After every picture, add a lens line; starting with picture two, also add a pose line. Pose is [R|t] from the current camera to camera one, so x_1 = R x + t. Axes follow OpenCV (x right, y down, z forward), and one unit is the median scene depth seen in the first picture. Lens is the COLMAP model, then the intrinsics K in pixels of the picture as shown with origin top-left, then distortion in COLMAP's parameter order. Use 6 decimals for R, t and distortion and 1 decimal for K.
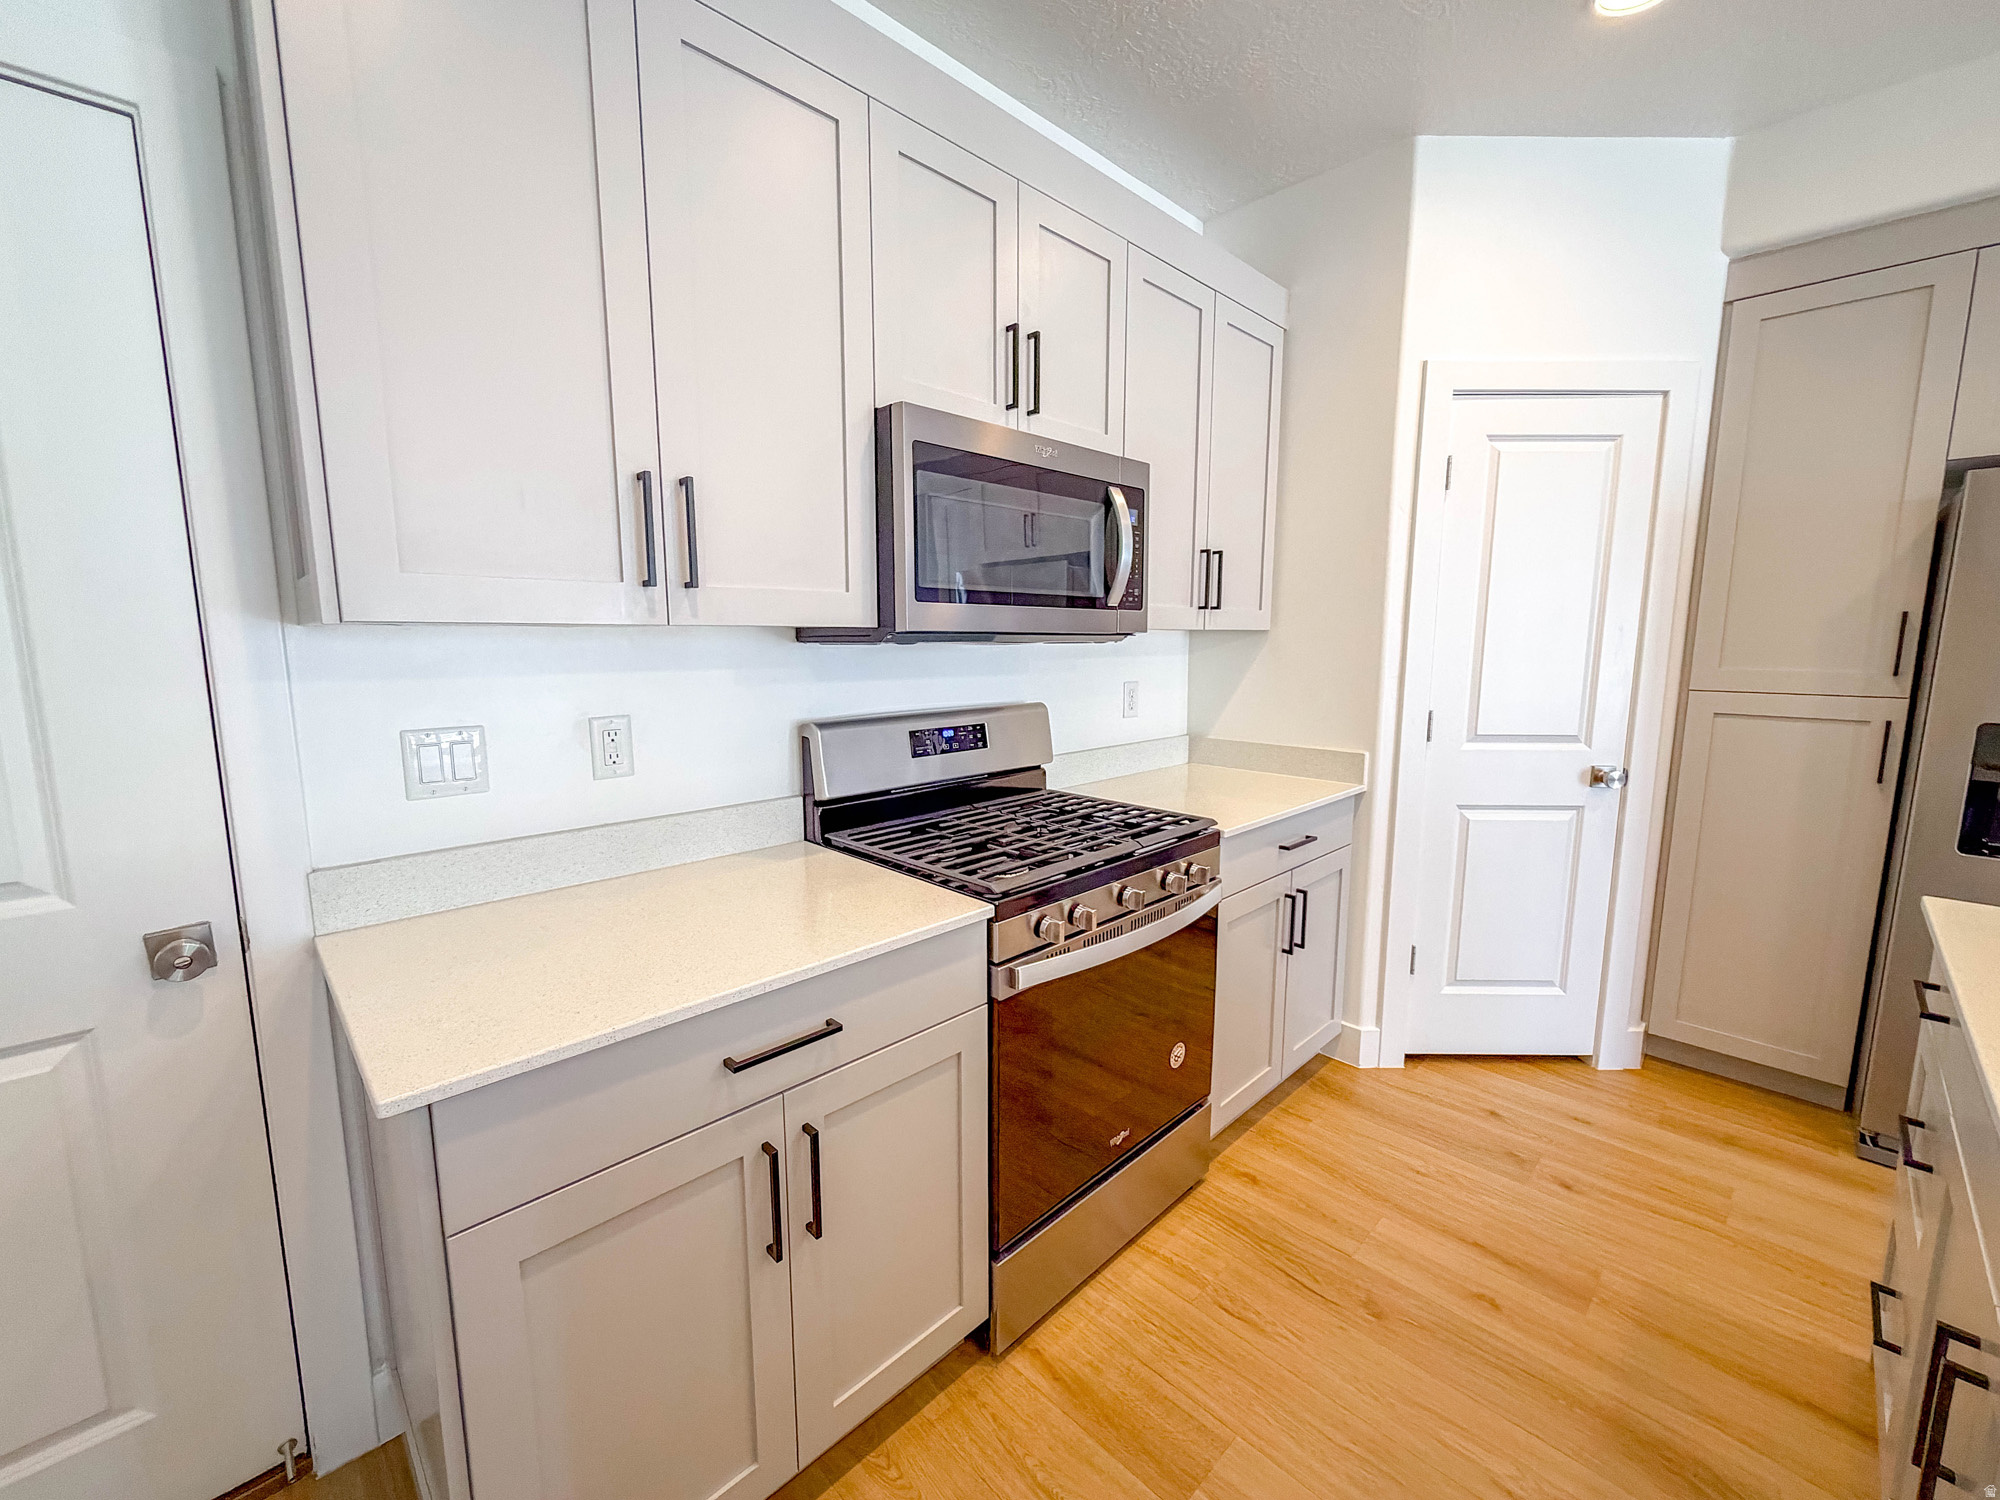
lens RADIAL K [[813.0, 0, 1002.5], [0, 813.0, 745.0], [0, 0, 1]] dist [-0.001133, 0.000163]
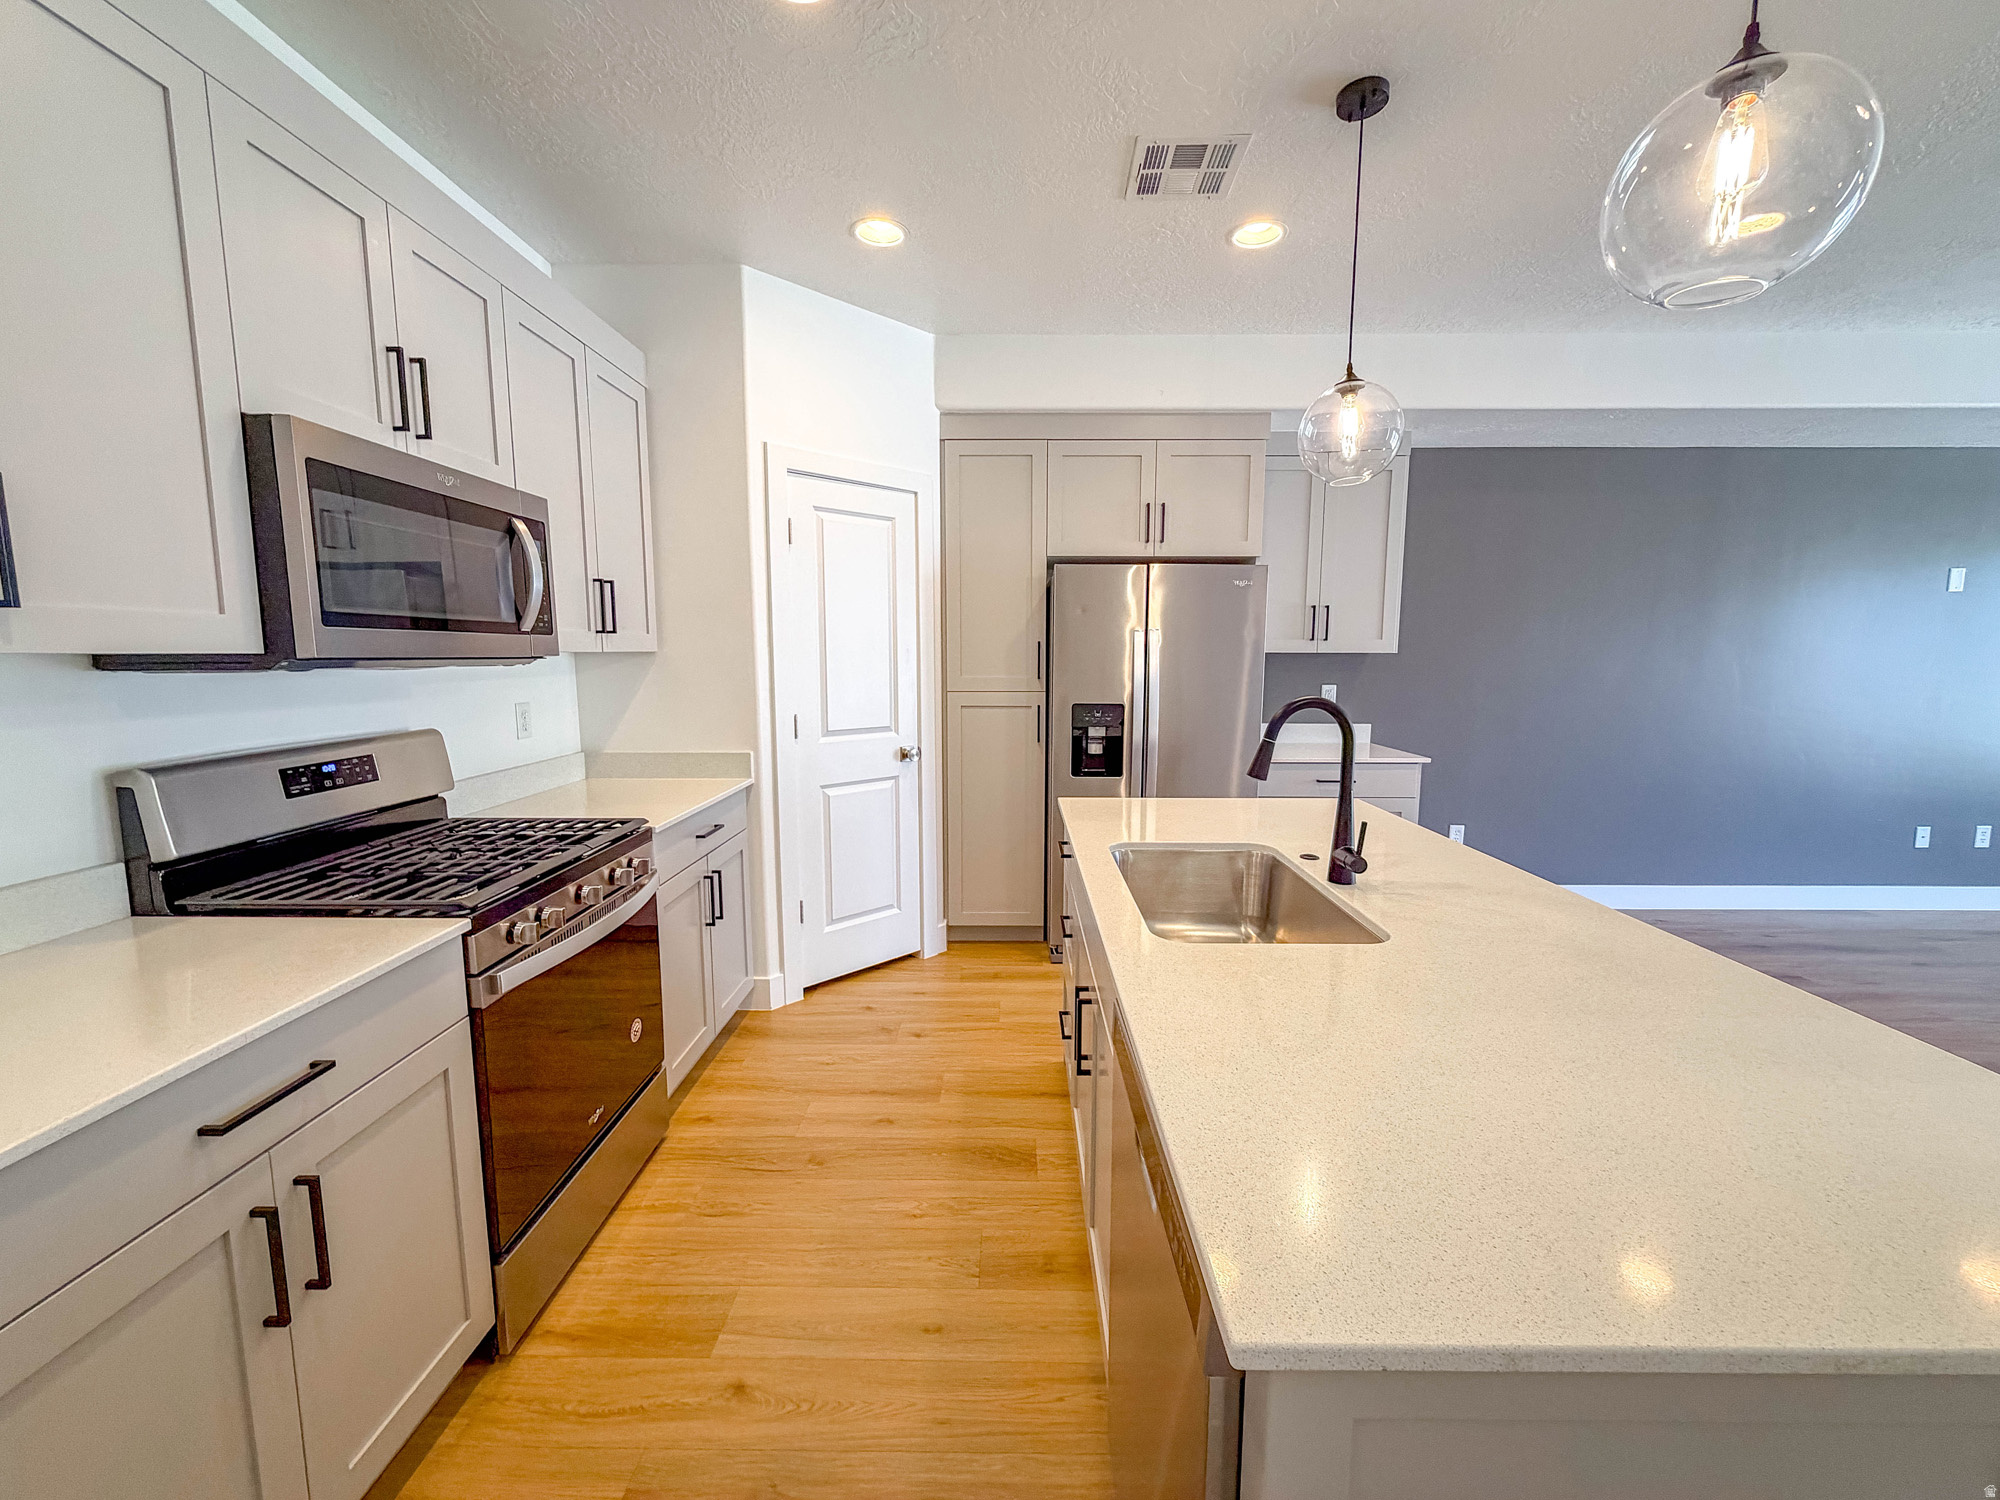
lens RADIAL K [[813.0, 0, 1011.5], [0, 813.0, 749.9], [0, 0, 1]] dist [-0.001133, 0.000163]
pose [[0.703759, -0.086690, 0.705129, -0.176487], [0.096716, 0.994978, 0.025796, 0.015851], [-0.703824, 0.050043, 0.708609, -0.181134]]
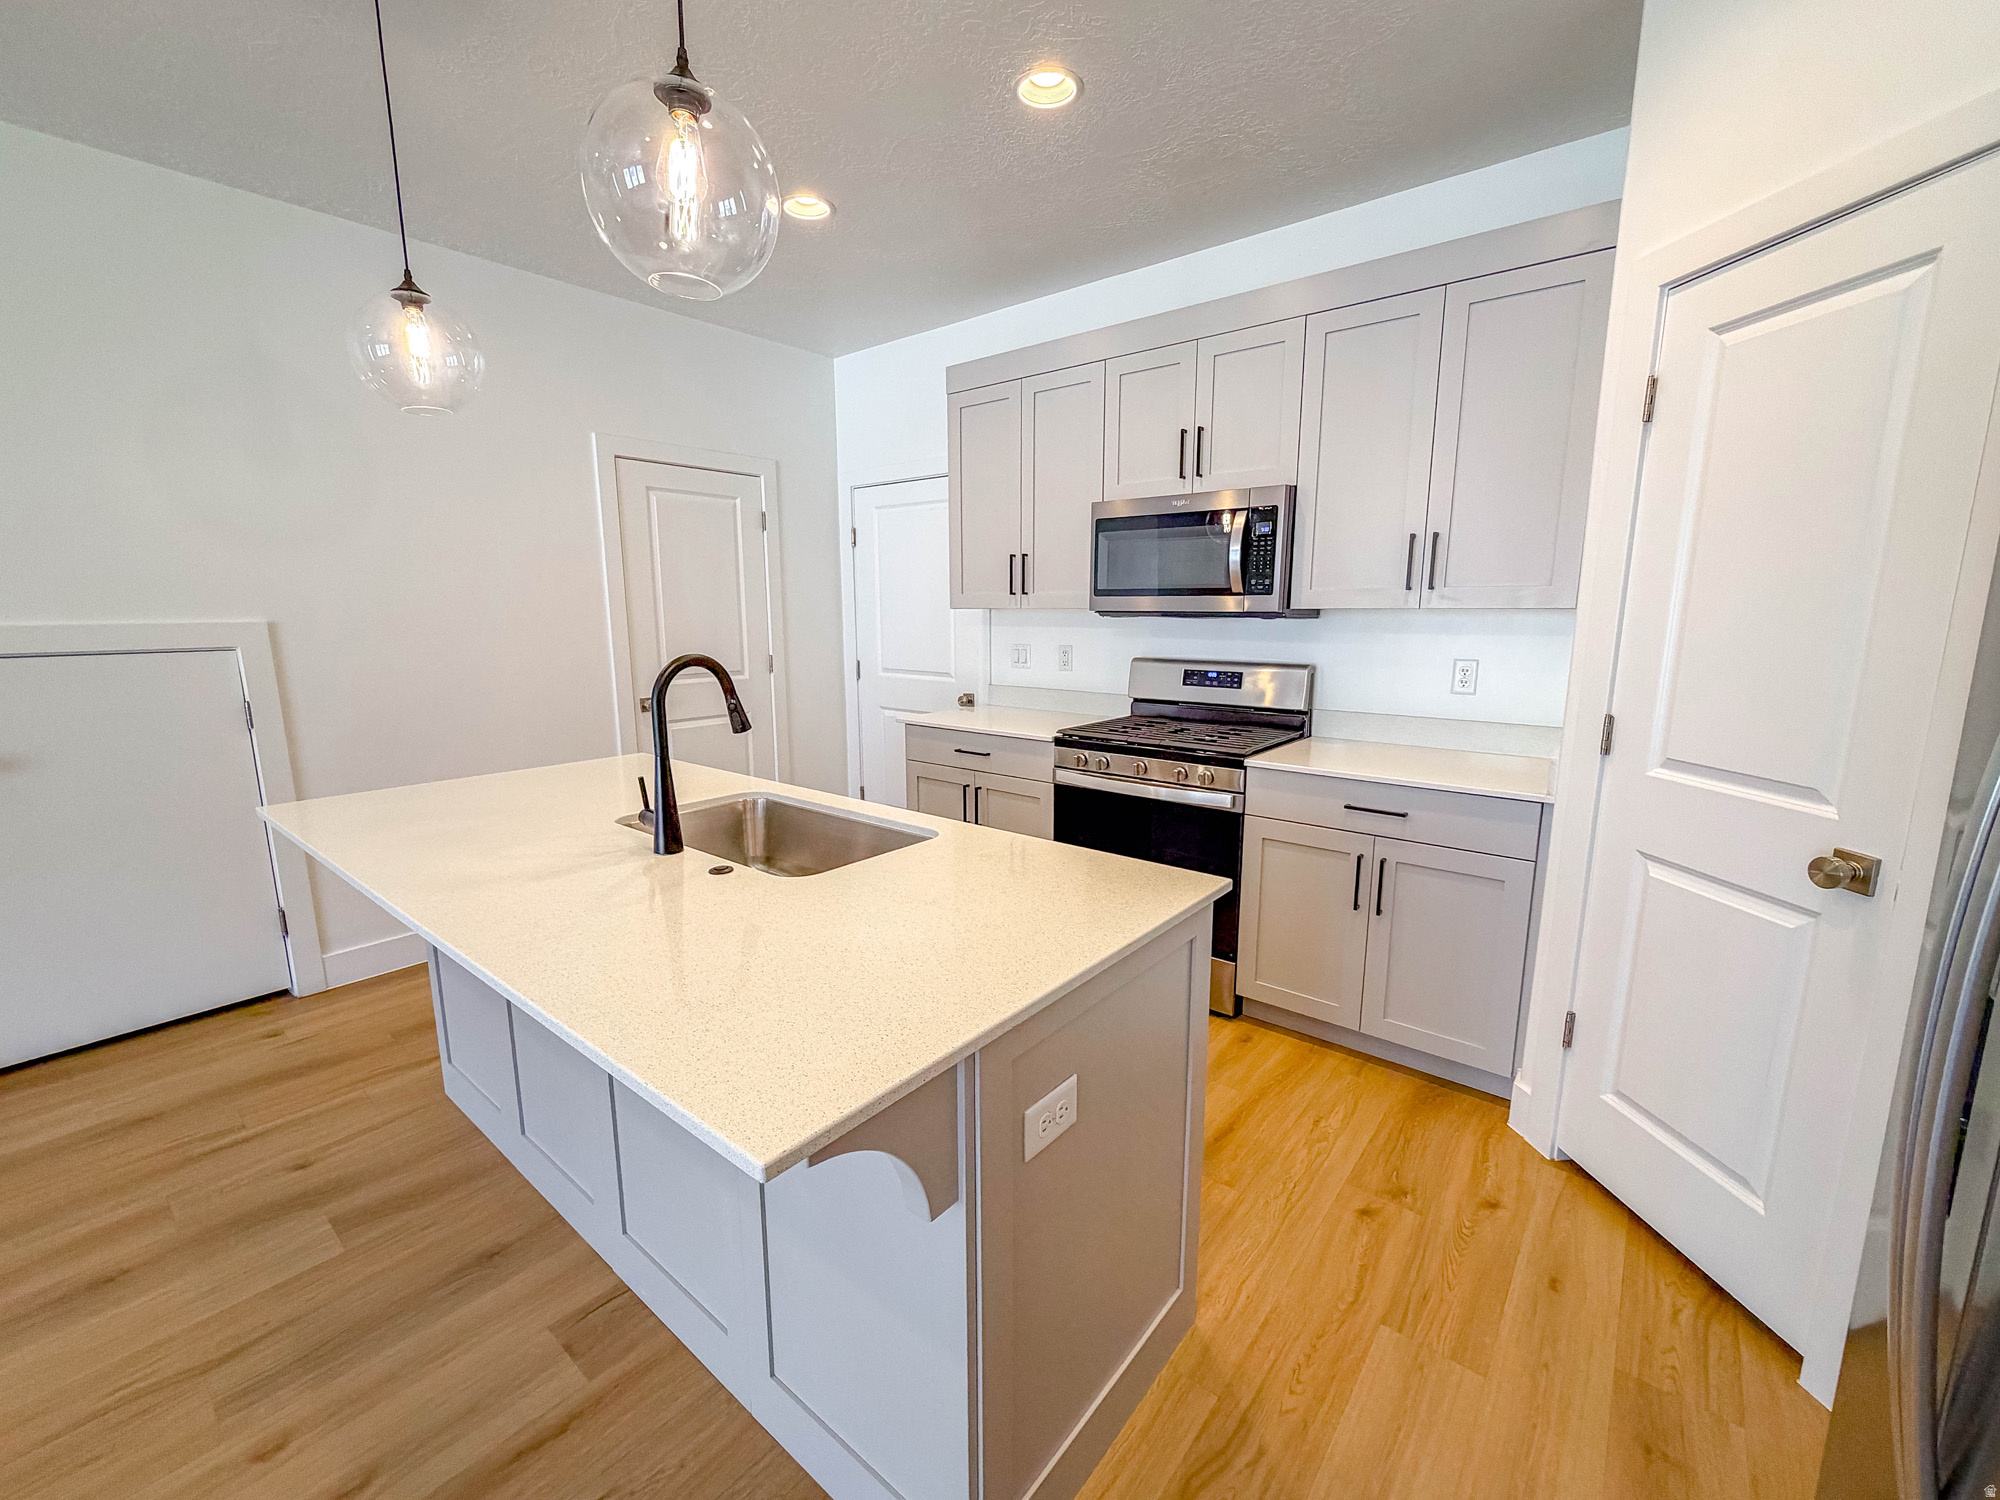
lens RADIAL K [[813.0, 0, 993.6], [0, 813.0, 743.7], [0, 0, 1]] dist [-0.001133, 0.000163]
pose [[0.098839, 0.163759, -0.981536, 1.547296], [-0.133669, 0.979612, 0.149978, -0.067123], [0.986085, 0.116377, 0.118714, 0.427579]]
